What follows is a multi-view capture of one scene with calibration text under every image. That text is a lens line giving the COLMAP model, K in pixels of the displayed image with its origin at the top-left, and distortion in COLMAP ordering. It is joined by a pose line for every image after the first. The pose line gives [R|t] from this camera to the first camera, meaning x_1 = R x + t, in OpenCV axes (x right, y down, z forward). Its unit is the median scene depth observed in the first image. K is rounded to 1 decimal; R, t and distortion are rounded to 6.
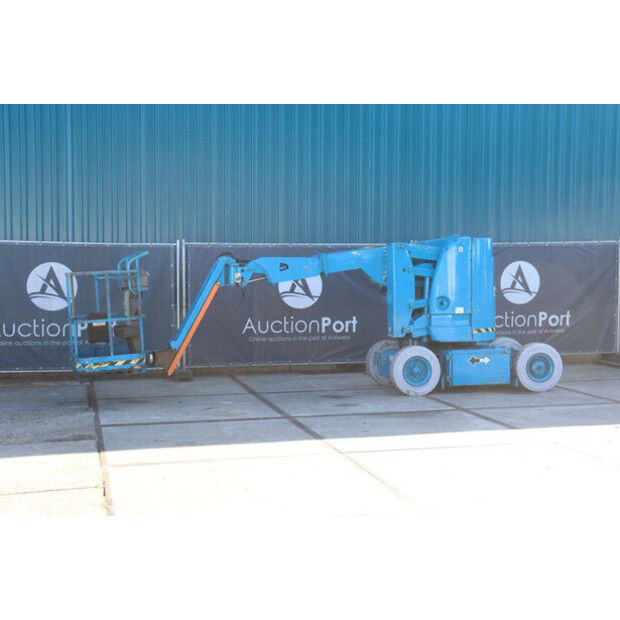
lens RADIAL K [[933.5, 0, 332.0], [0, 933.5, 309.3], [0, 0, 1]] dist [0.107139, 0.055393]
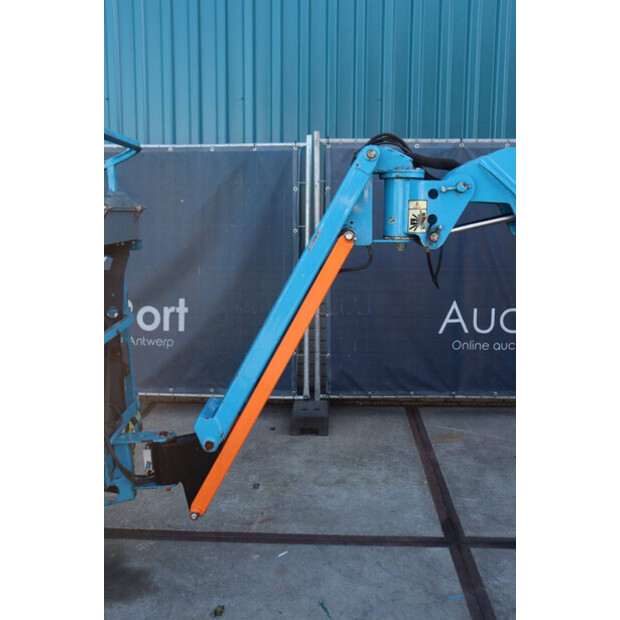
lens RADIAL K [[645.6, 0, 311.8], [0, 645.6, 301.1], [0, 0, 1]] dist [-0.060961, 0.008973]
pose [[0.951616, 0.045873, -0.303846, -0.064921], [-0.013927, 0.994217, 0.106484, -0.026947], [0.306974, -0.097101, 0.946752, 0.746876]]
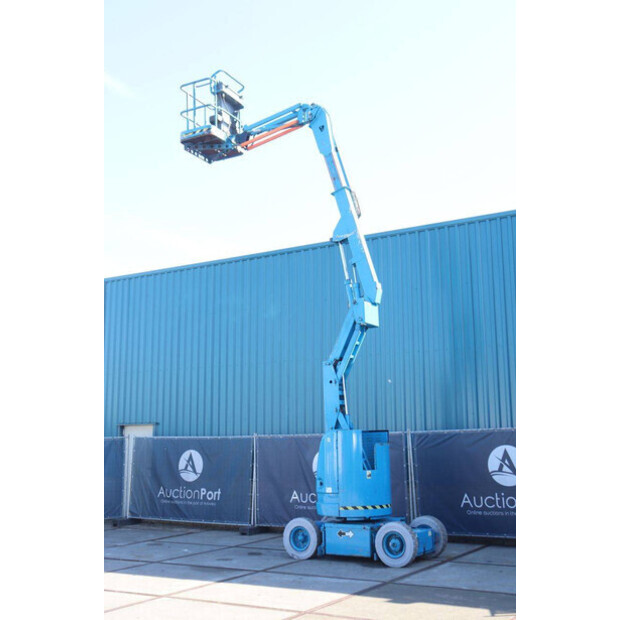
lens RADIAL K [[775.8, 0, 310.4], [0, 775.8, 303.2], [0, 0, 1]] dist [0.019338, 0.026044]
pose [[0.677471, -0.139578, -0.722185, 0.862960], [-0.018778, 0.978228, -0.206680, -0.026635], [0.735309, 0.153581, 0.660101, 0.261653]]
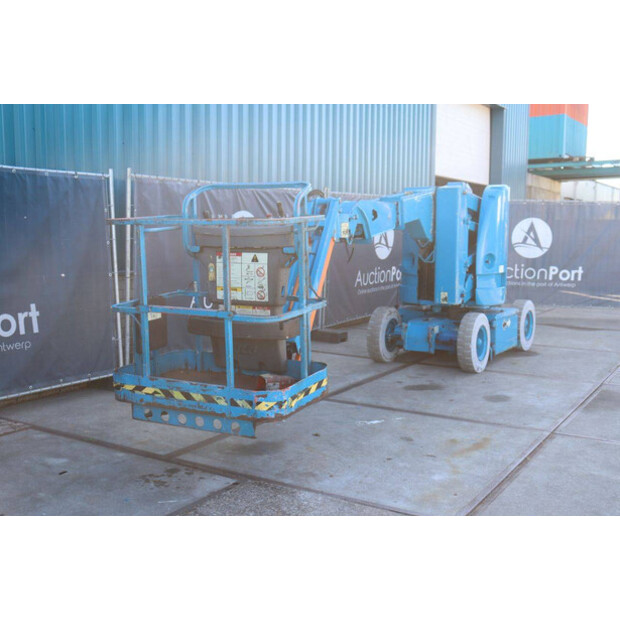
lens RADIAL K [[722.5, 0, 319.0], [0, 722.5, 307.4], [0, 0, 1]] dist [-0.002729, 0.048307]
pose [[0.723413, -0.067898, 0.687069, -0.438298], [0.019447, 0.996762, 0.078027, -0.018531], [-0.690142, -0.043084, 0.722391, 0.608492]]
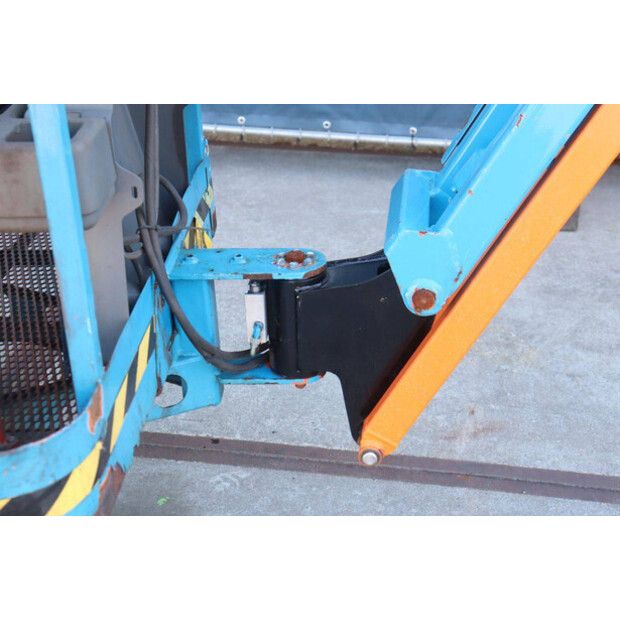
lens RADIAL K [[1071.1, 0, 310.0], [0, 1071.1, 310.0], [0, 0, 1]] dist [0.033912, 0.081062]
pose [[0.915928, 0.190757, -0.353111, -0.120855], [-0.025897, 0.906082, 0.422309, -0.013608], [0.400506, -0.377660, 0.834846, 0.808482]]
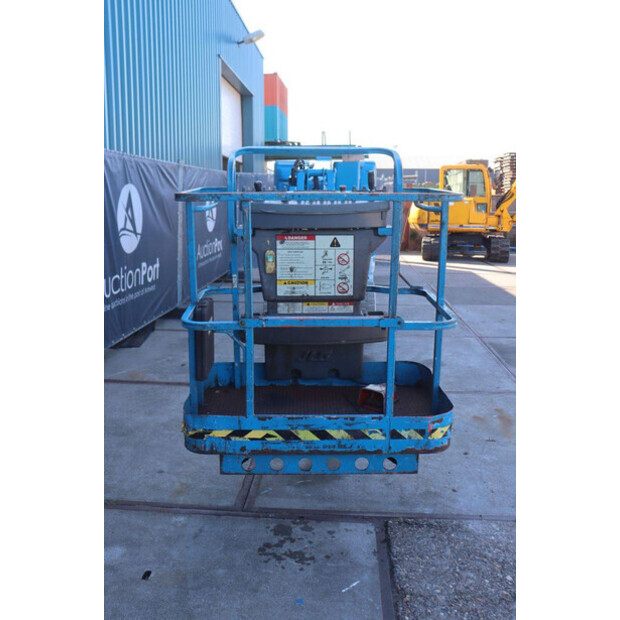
lens RADIAL K [[590.5, 0, 310.0], [0, 590.5, 310.0], [0, 0, 1]] dist [-0.063549, 0.011187]
pose [[0.323317, -0.167904, 0.931275, -0.437048], [0.034107, 0.985561, 0.165850, -0.028673], [-0.945676, -0.021859, 0.324376, 0.838531]]
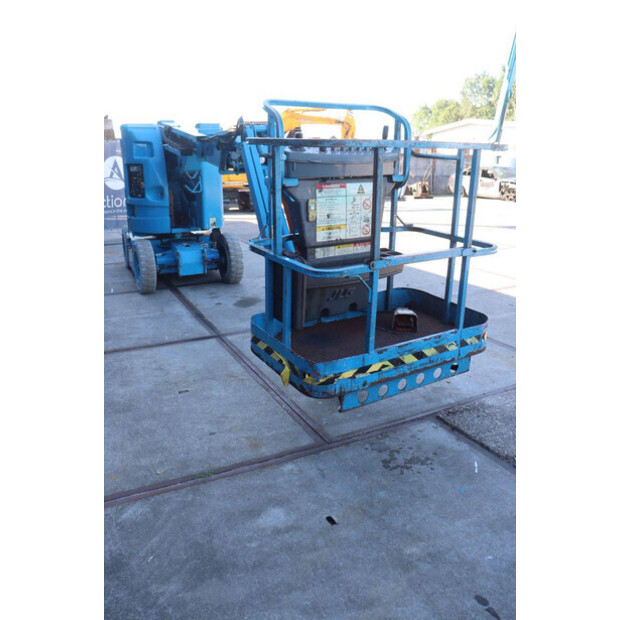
lens RADIAL K [[501.8, 0, 311.7], [0, 501.8, 299.2], [0, 0, 1]] dist [-0.136796, 0.003468]
pose [[-0.198961, -0.254474, 0.946392, -0.426747], [0.053173, 0.961473, 0.269708, -0.029724], [-0.978564, 0.103984, -0.177765, 0.978692]]
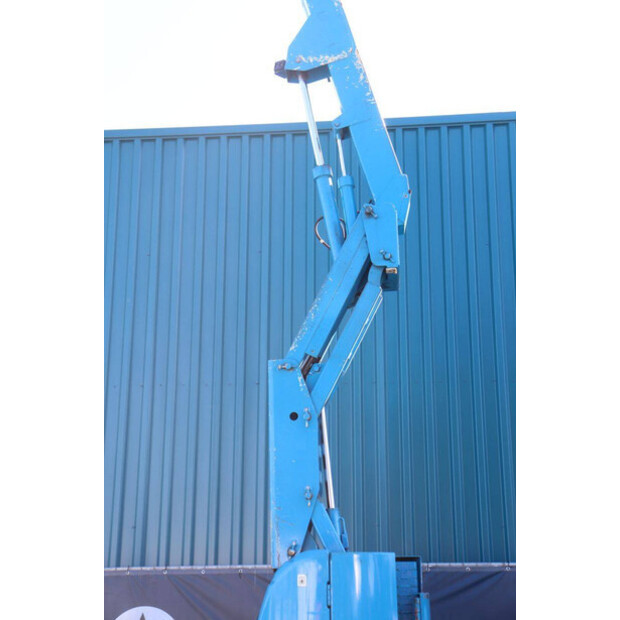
lens RADIAL K [[985.2, 0, 310.0], [0, 985.2, 310.0], [0, 0, 1]] dist [0.222767, 0.091844]
pose [[0.931037, -0.096761, -0.351862, 0.301977], [-0.015147, 0.953129, -0.302186, -0.042634], [0.364610, 0.286676, 0.885933, 0.543821]]
